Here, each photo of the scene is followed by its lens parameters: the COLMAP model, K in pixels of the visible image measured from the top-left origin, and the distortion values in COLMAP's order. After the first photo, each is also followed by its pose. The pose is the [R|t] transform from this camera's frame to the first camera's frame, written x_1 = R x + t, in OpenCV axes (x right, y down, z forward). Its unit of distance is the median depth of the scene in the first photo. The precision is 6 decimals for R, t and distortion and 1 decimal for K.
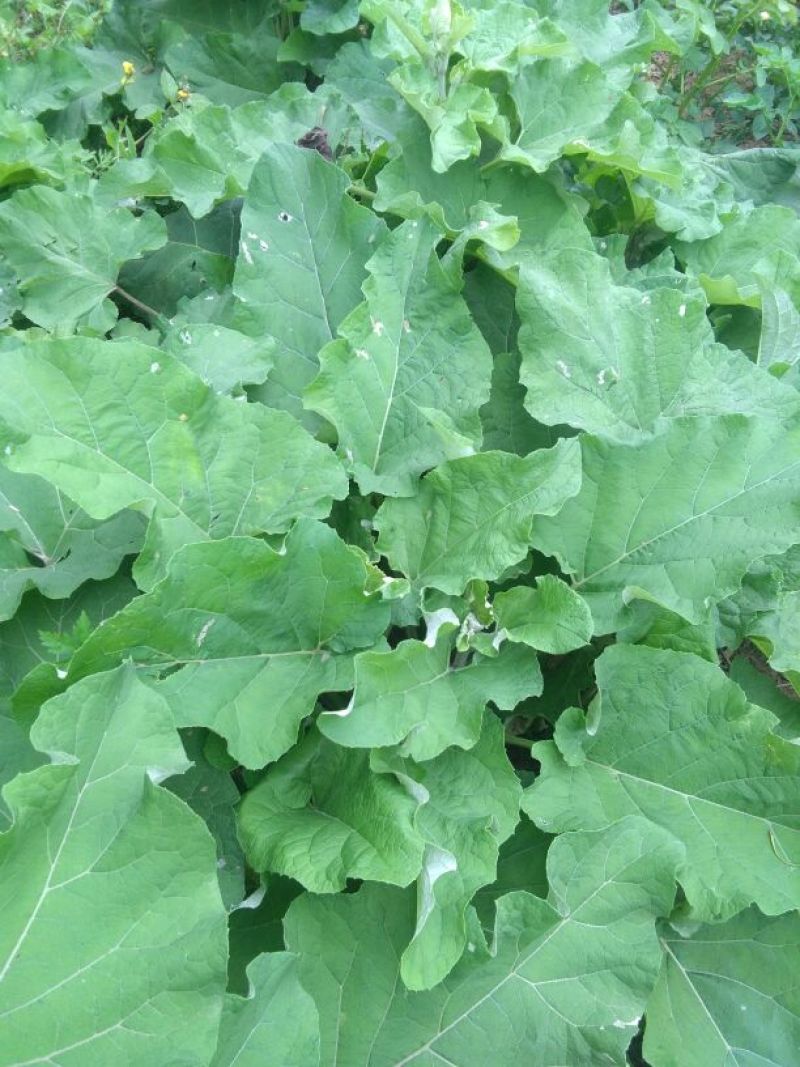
lens RADIAL K [[840.5, 0, 399.0], [0, 840.5, 546.3], [0, 0, 1]] dist [0.050744, -0.050001]
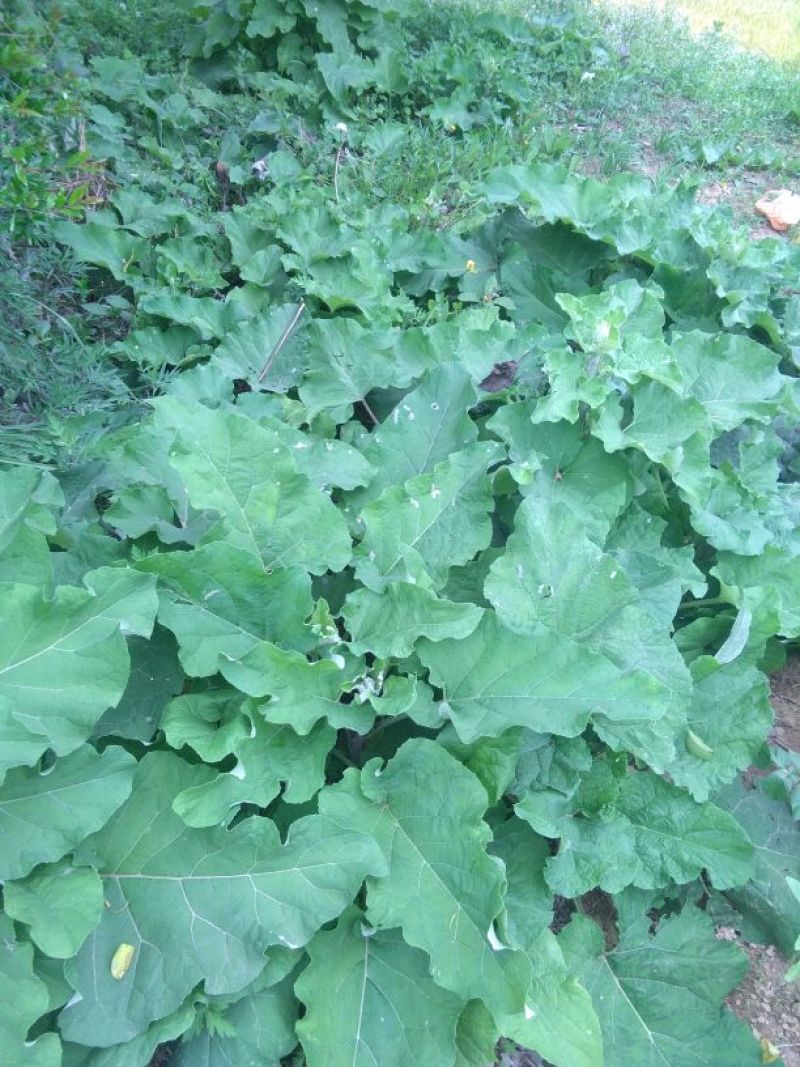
lens RADIAL K [[840.5, 0, 399.0], [0, 840.5, 546.3], [0, 0, 1]] dist [0.050744, -0.050001]
pose [[0.835861, 0.454091, -0.308444, 0.474881], [-0.498973, 0.862722, -0.082084, -0.025380], [0.228828, 0.222516, 0.947694, -0.459879]]
